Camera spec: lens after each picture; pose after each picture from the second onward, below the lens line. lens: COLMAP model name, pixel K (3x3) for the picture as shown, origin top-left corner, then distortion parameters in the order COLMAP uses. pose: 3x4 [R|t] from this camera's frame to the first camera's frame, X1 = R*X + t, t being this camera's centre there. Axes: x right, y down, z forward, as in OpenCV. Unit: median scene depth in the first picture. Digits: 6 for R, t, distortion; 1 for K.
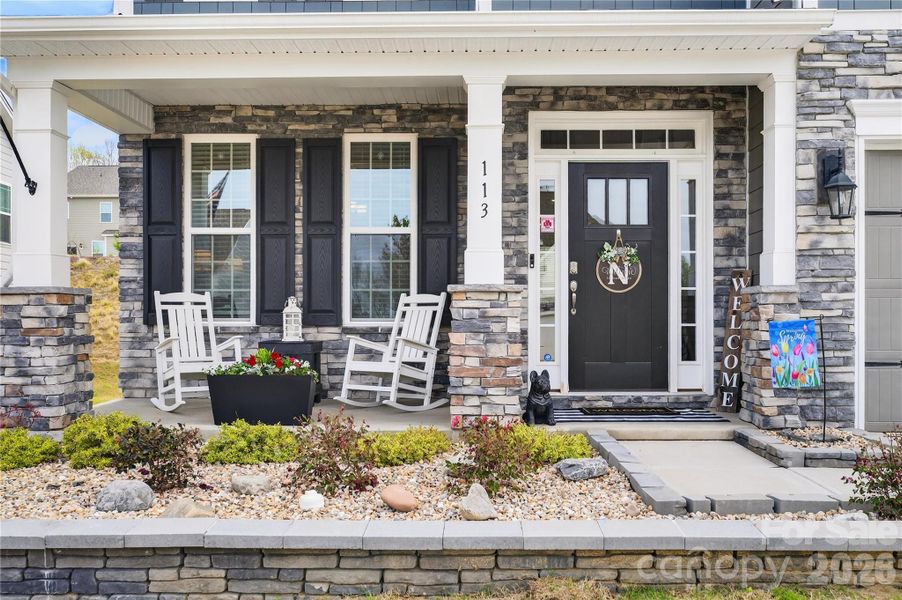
lens RADIAL K [[797.5, 0, 451.0], [0, 797.5, 323.4], [0, 0, 1]] dist [-0.007564, 0.012065]
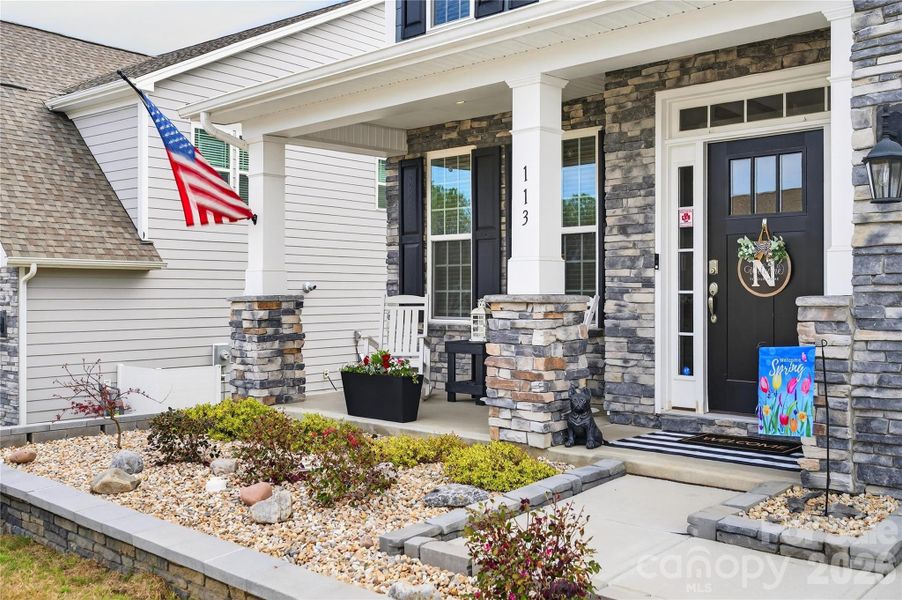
lens RADIAL K [[828.8, 0, 451.0], [0, 828.8, 300.0], [0, 0, 1]] dist [0.051678, -0.017004]
pose [[0.772579, 0.001870, -0.634916, 0.512010], [-0.002536, 0.999997, -0.000140, -0.034810], [0.634914, 0.001718, 0.772581, 0.140704]]
